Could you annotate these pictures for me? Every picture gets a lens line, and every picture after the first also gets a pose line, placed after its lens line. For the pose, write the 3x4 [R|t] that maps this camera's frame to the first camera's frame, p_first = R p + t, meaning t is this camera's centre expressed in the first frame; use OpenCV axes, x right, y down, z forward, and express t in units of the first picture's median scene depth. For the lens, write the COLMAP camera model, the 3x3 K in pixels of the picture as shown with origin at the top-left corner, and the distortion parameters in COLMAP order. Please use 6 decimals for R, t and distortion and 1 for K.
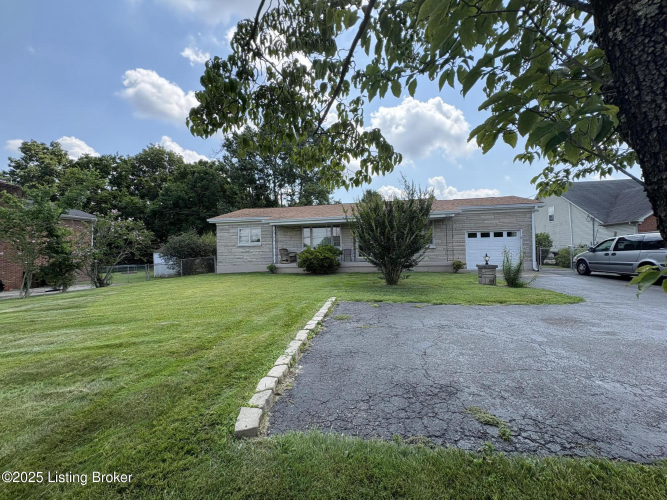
lens RADIAL K [[267.5, 0, 334.5], [0, 267.5, 245.3], [0, 0, 1]] dist [-0.001303, -0.000256]
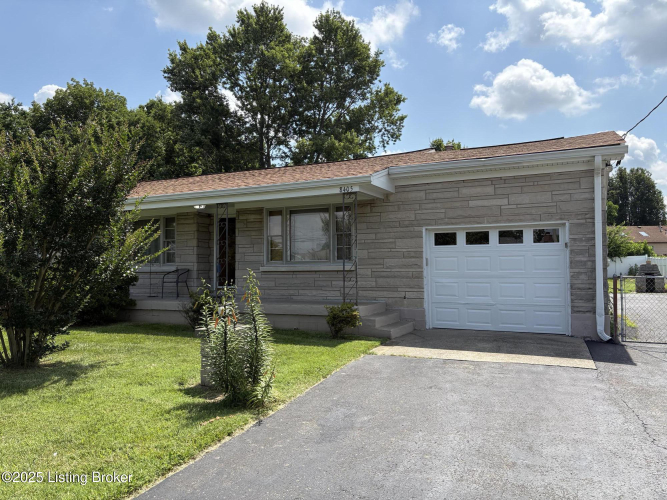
lens RADIAL K [[501.0, 0, 334.6], [0, 501.0, 245.6], [0, 0, 1]] dist [0.036768, -0.035347]
pose [[0.963179, 0.001039, -0.268858, 0.511394], [-0.002963, 0.999973, -0.006751, -0.020358], [0.268844, 0.007299, 0.963156, 0.231984]]
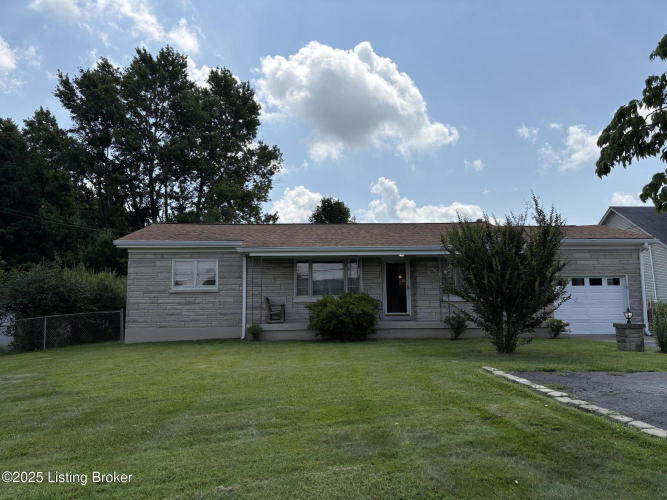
lens RADIAL K [[501.0, 0, 333.1], [0, 501.0, 256.1], [0, 0, 1]] dist [0.036768, -0.035347]
pose [[0.971905, 0.035154, 0.232735, -0.301697], [-0.016077, 0.996390, -0.083362, 0.011022], [-0.234825, 0.077278, 0.968961, -0.078666]]
